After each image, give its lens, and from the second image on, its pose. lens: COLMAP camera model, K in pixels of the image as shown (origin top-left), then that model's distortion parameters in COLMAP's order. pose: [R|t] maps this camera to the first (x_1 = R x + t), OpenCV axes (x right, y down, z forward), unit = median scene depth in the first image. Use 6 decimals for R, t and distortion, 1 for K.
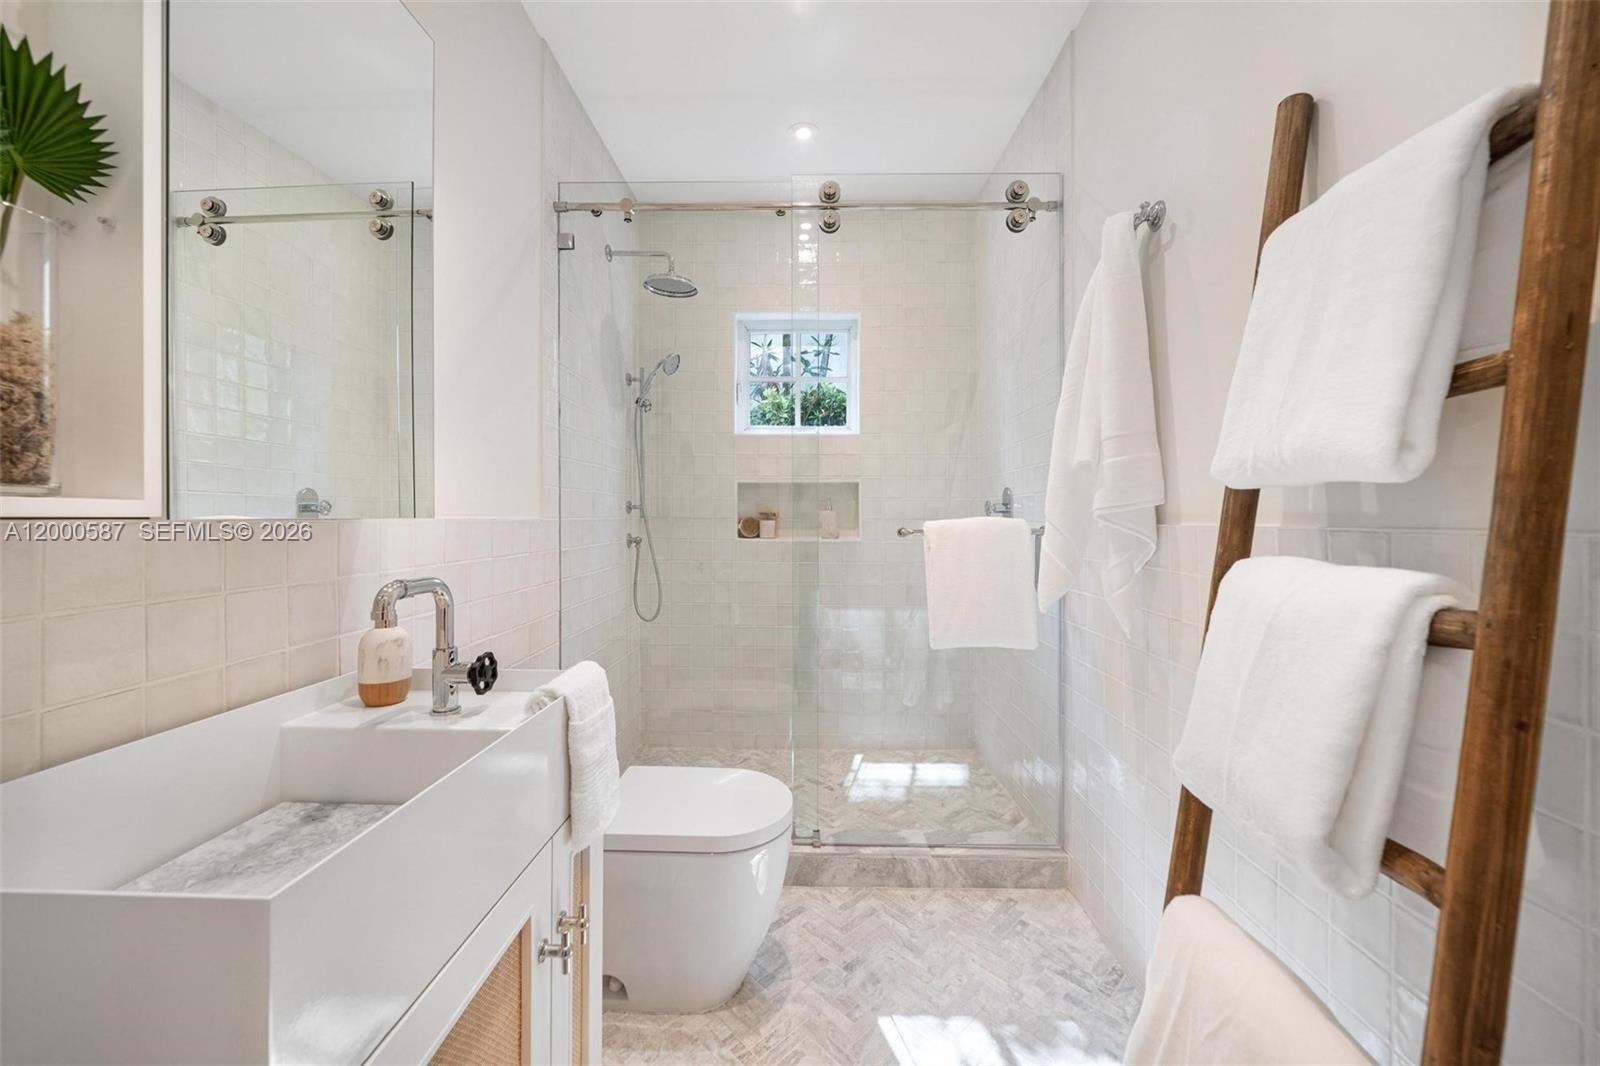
lens RADIAL K [[597.2, 0, 795.2], [0, 597.2, 521.4], [0, 0, 1]] dist [-0.000649, -0.000048]
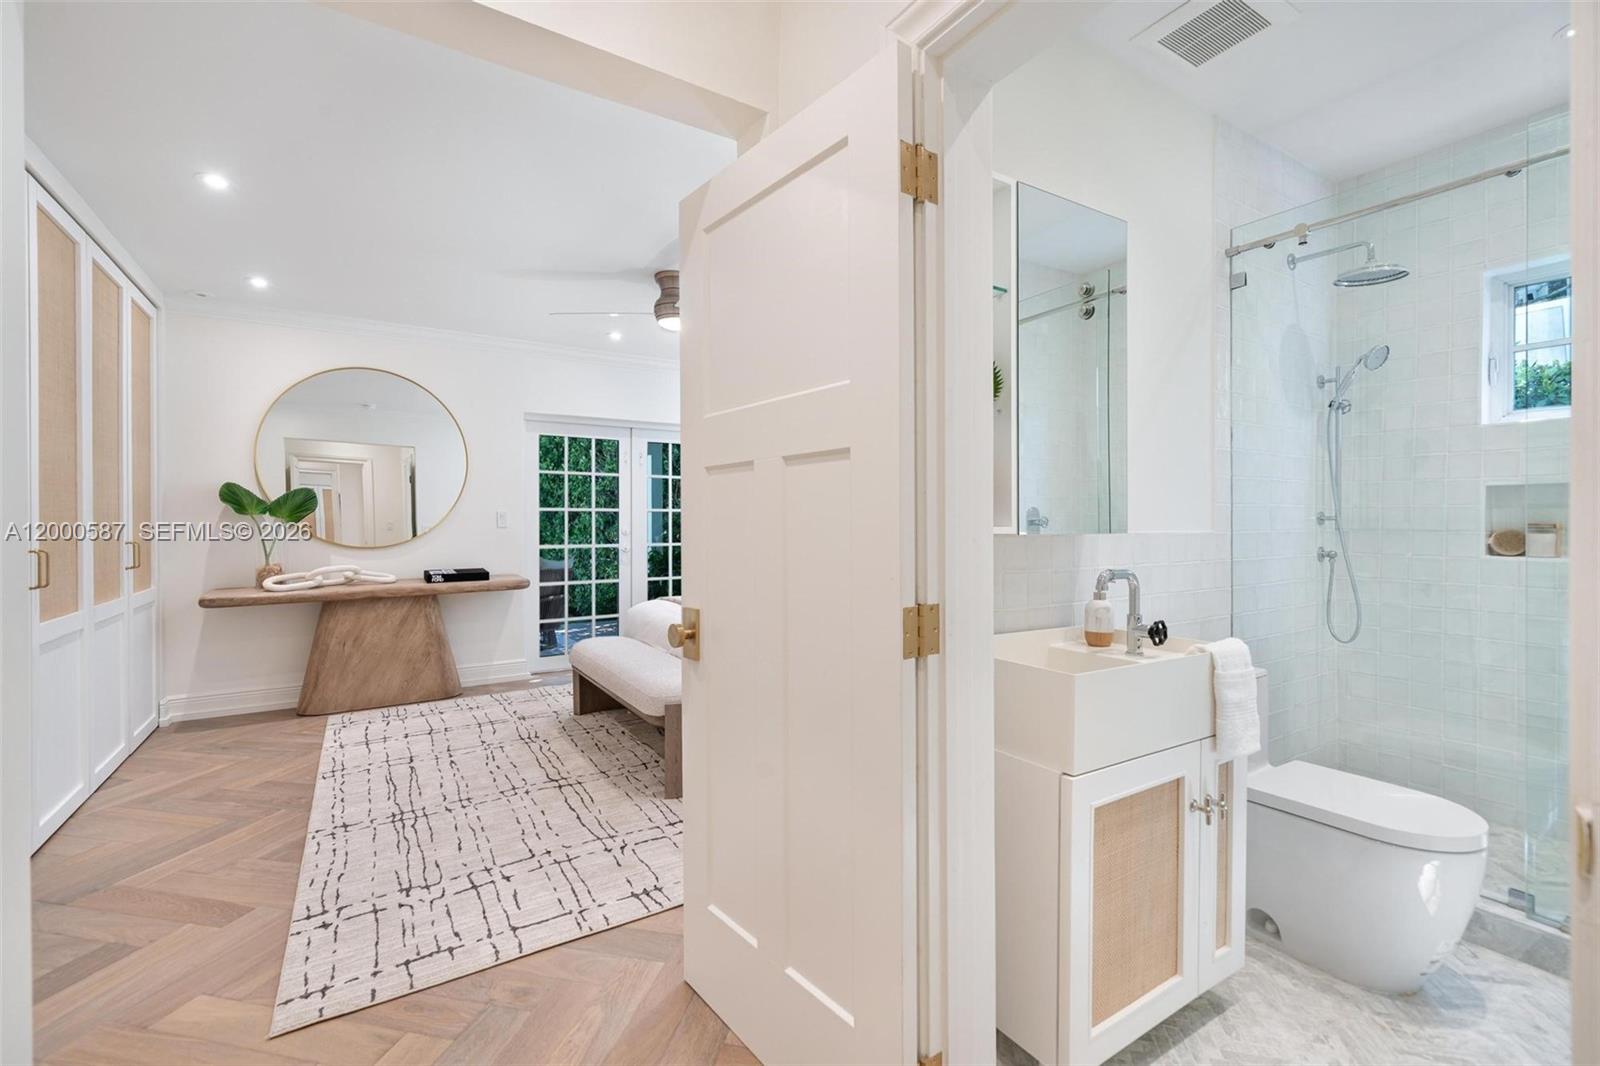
lens RADIAL K [[682.8, 0, 804.8], [0, 682.8, 530.6], [0, 0, 1]] dist [0.002066, 0.000143]
pose [[0.562903, 0.002199, -0.826520, 0.303976], [-0.001952, 0.999997, 0.001331, -0.010376], [0.826521, 0.000864, 0.562906, -0.539128]]
